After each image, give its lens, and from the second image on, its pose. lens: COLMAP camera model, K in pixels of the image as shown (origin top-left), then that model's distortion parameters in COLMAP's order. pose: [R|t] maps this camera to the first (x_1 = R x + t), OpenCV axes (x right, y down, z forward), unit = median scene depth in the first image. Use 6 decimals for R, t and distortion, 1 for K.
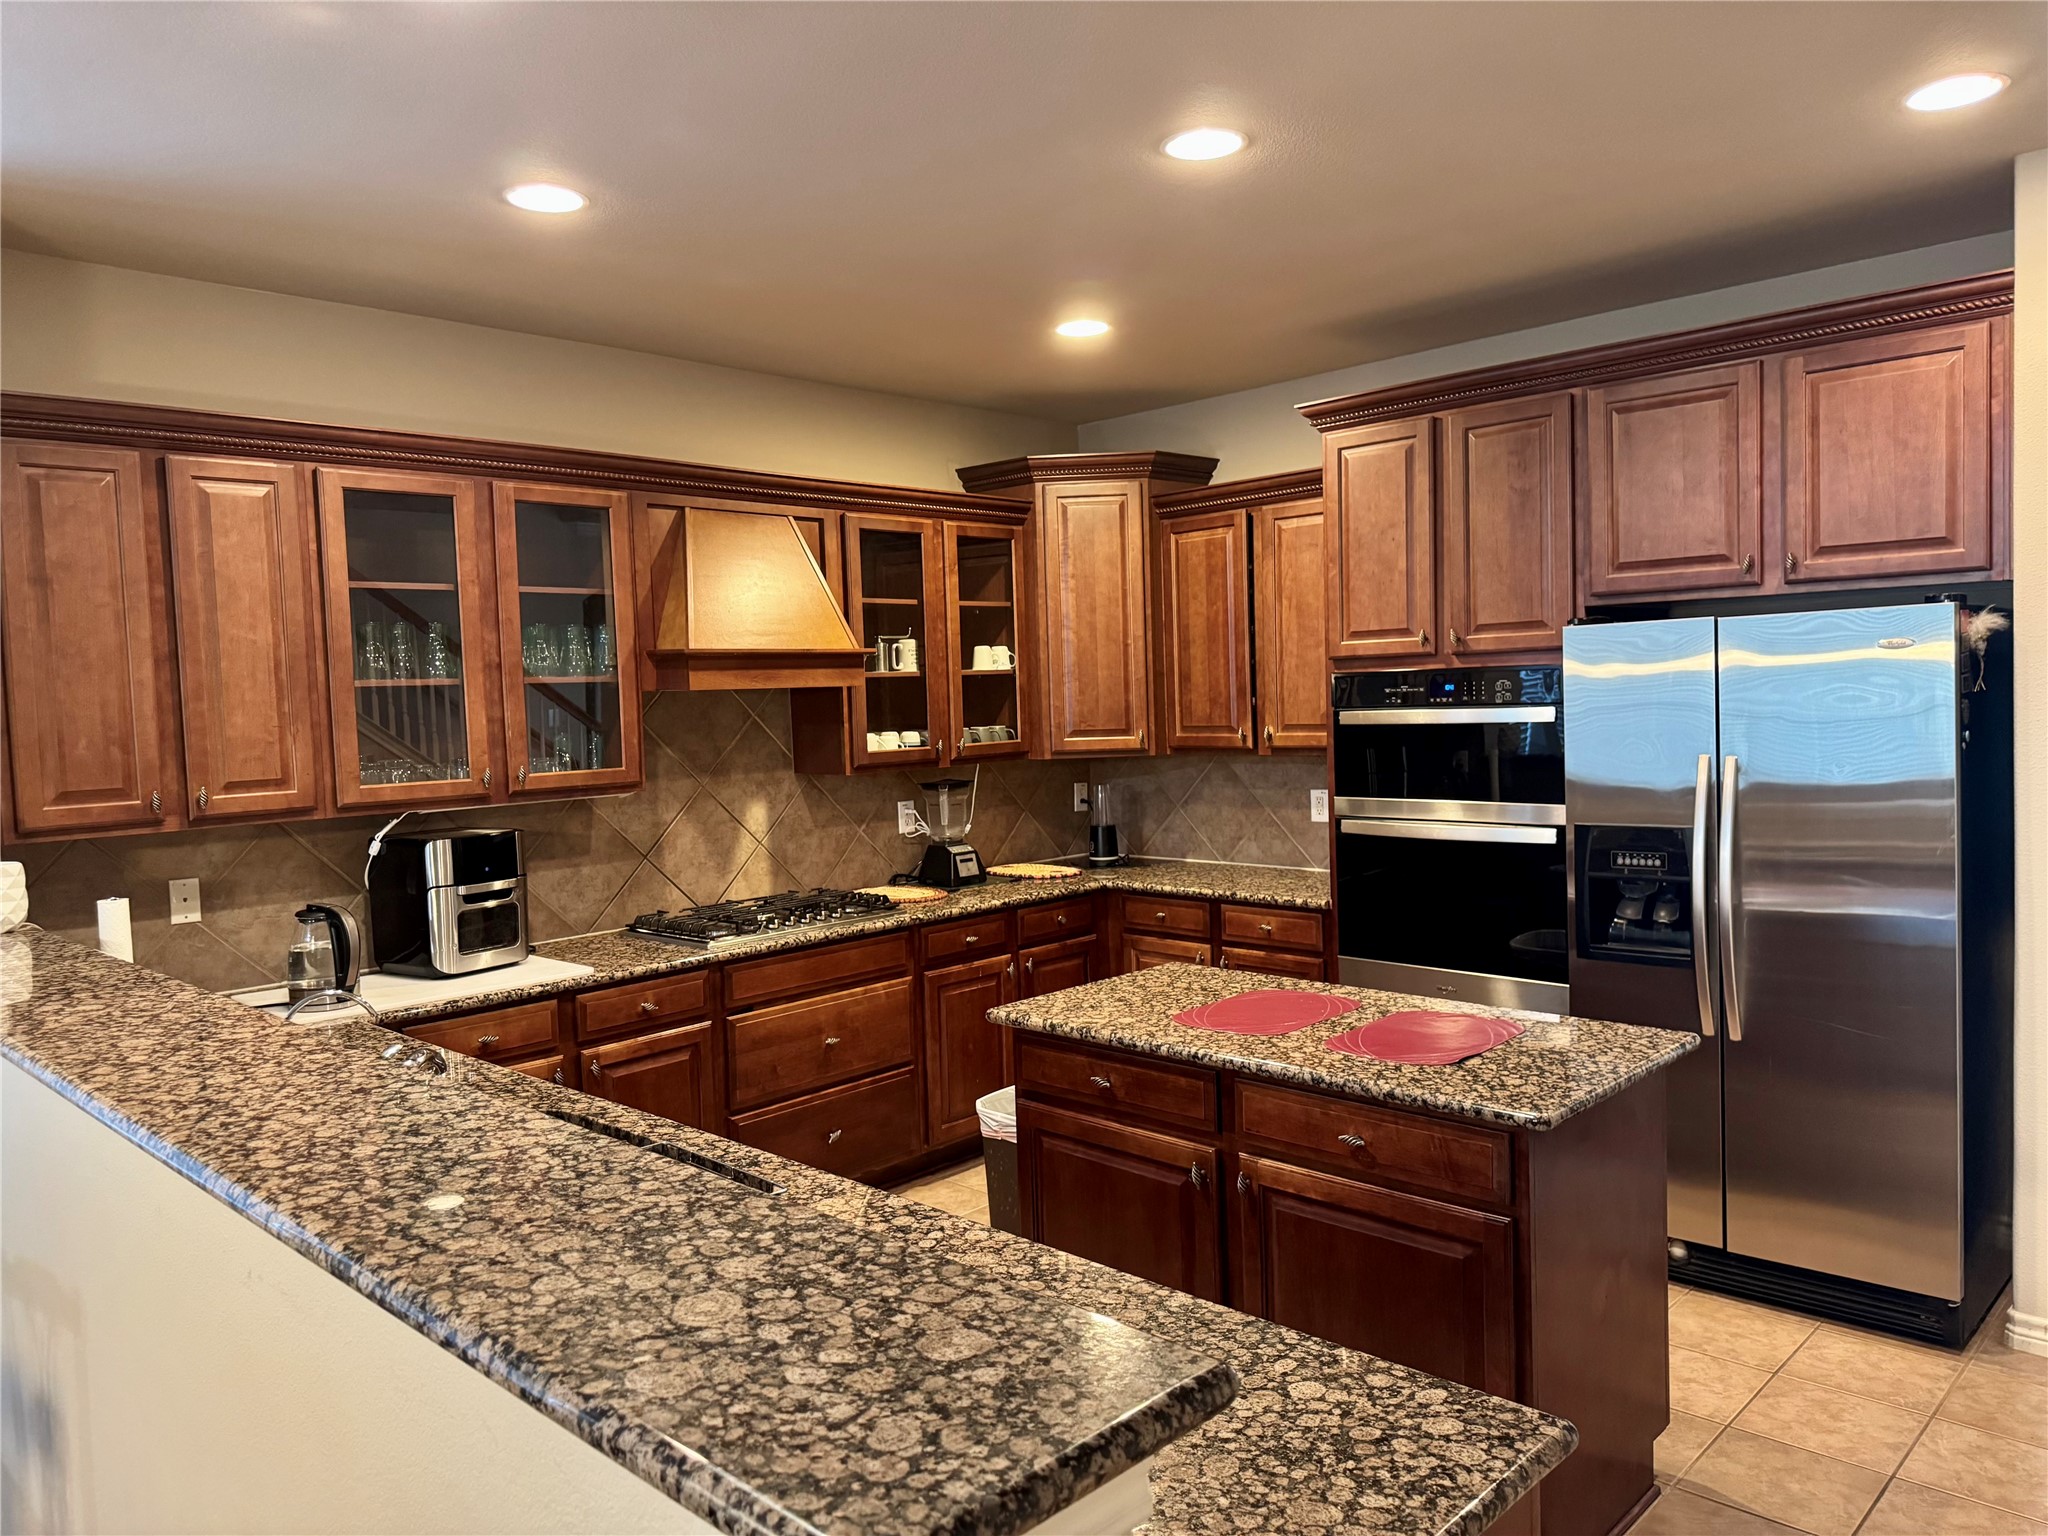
lens RADIAL K [[1441.1, 0, 1015.3], [0, 1441.1, 771.2], [0, 0, 1]] dist [0.046768, -0.056088]
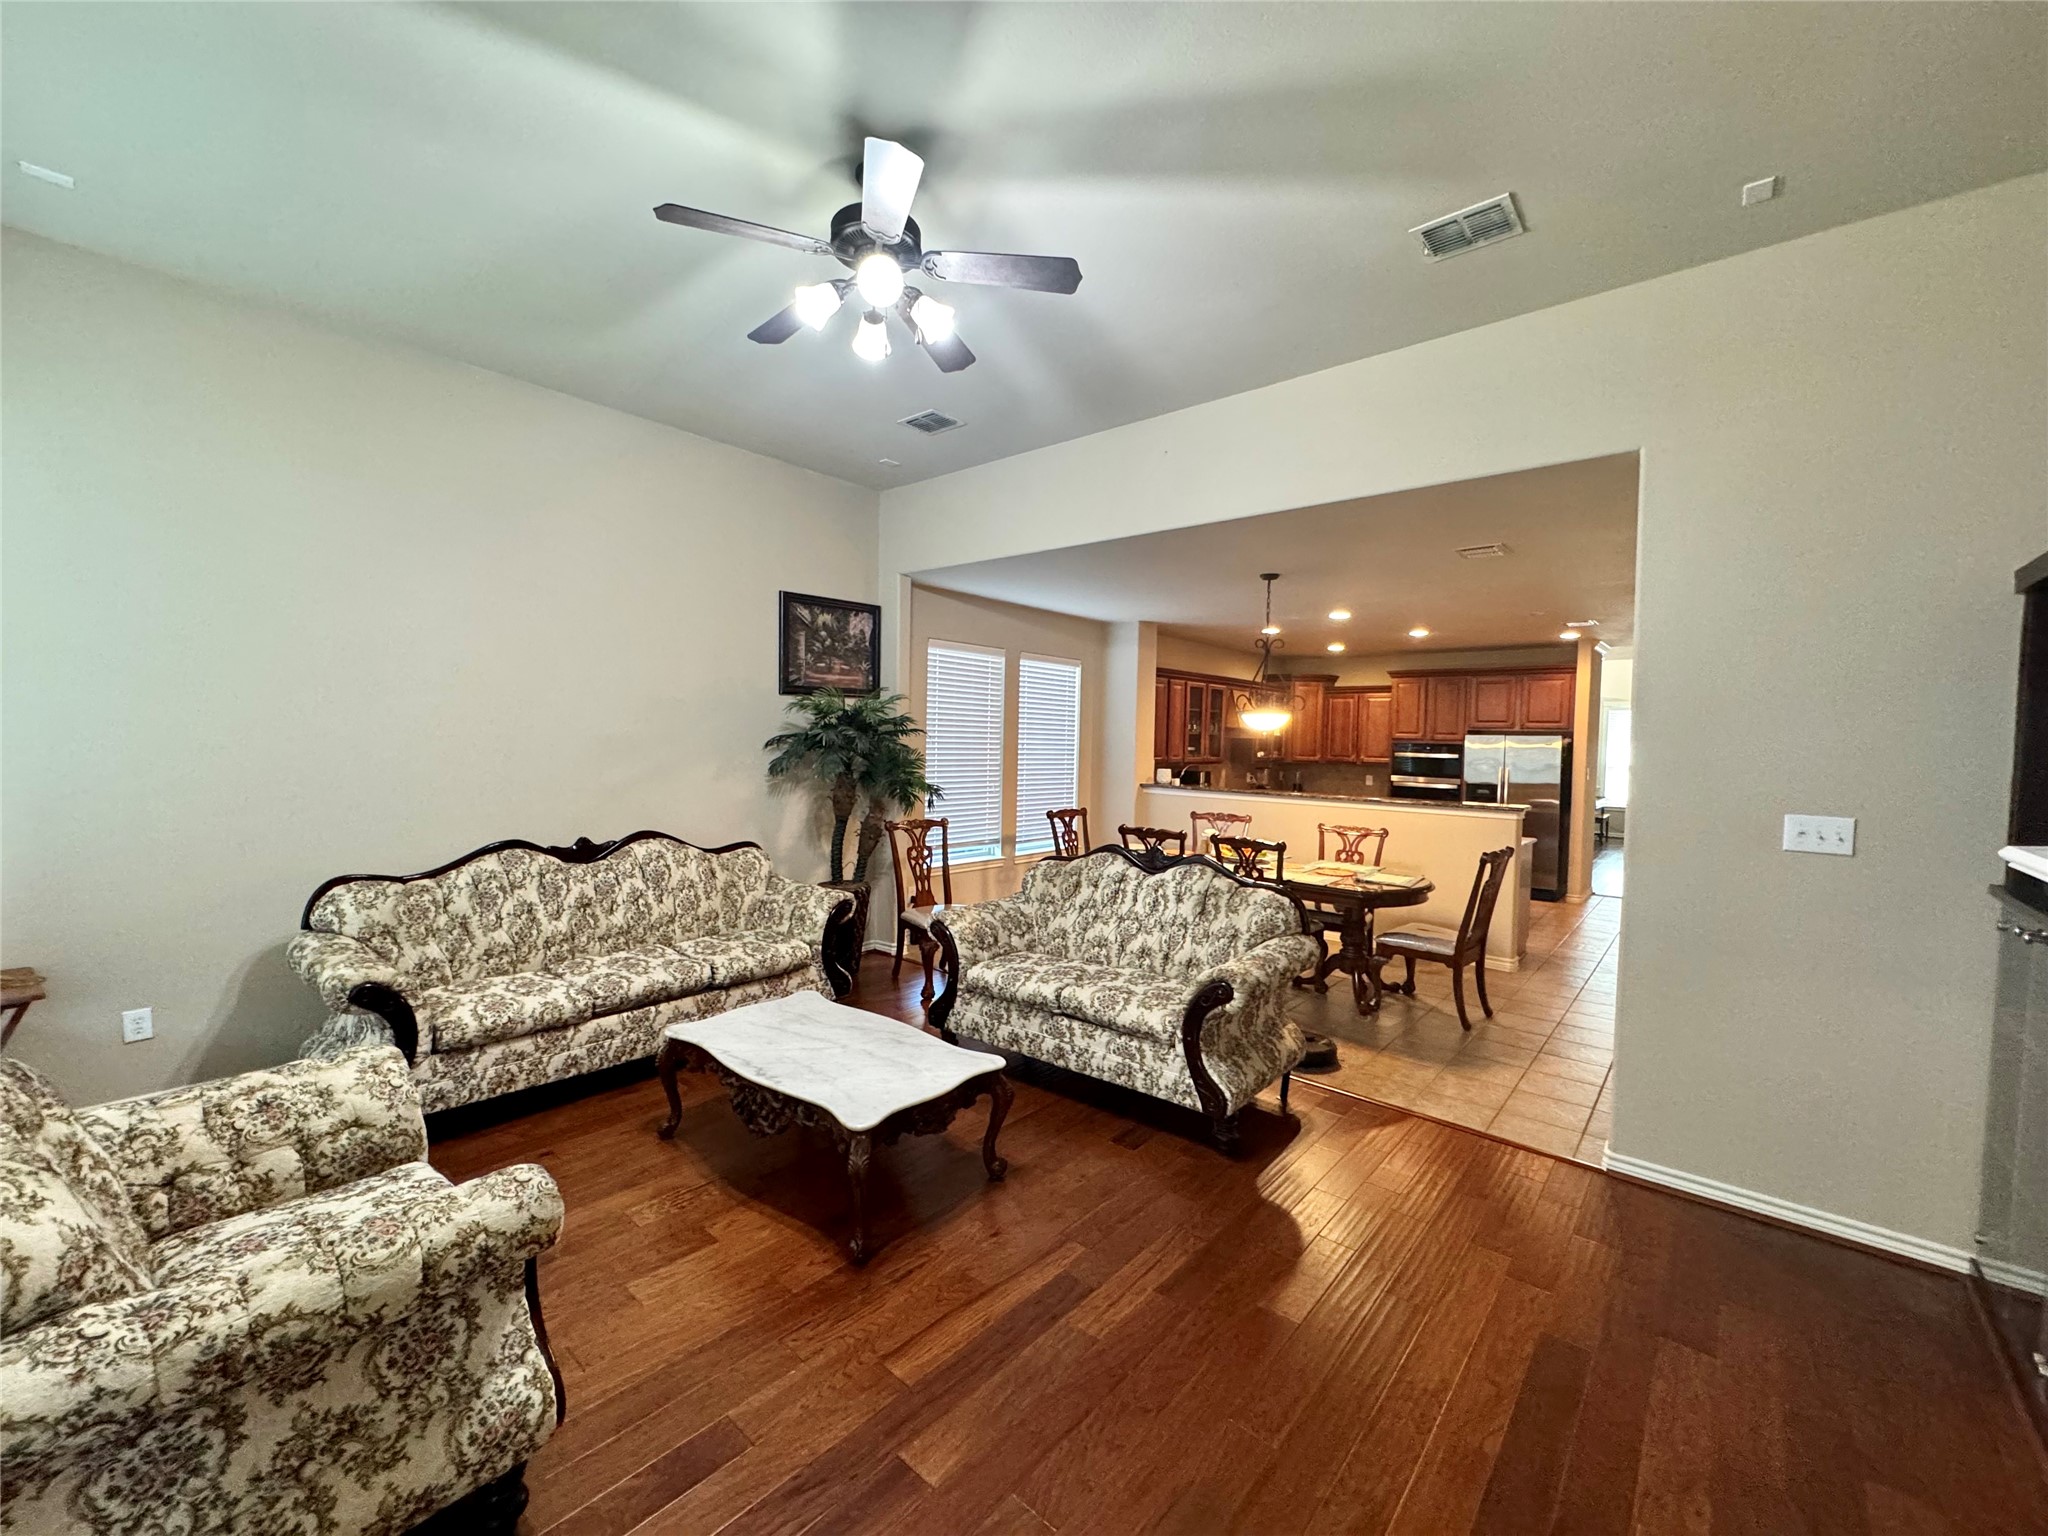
lens RADIAL K [[823.4, 0, 1008.7], [0, 823.4, 757.5], [0, 0, 1]] dist [-0.002620, 0.000331]
pose [[0.996850, 0.054900, 0.057242, -1.003793], [-0.053201, 0.998109, -0.030804, 0.100449], [-0.058825, 0.027661, 0.997885, -1.200127]]
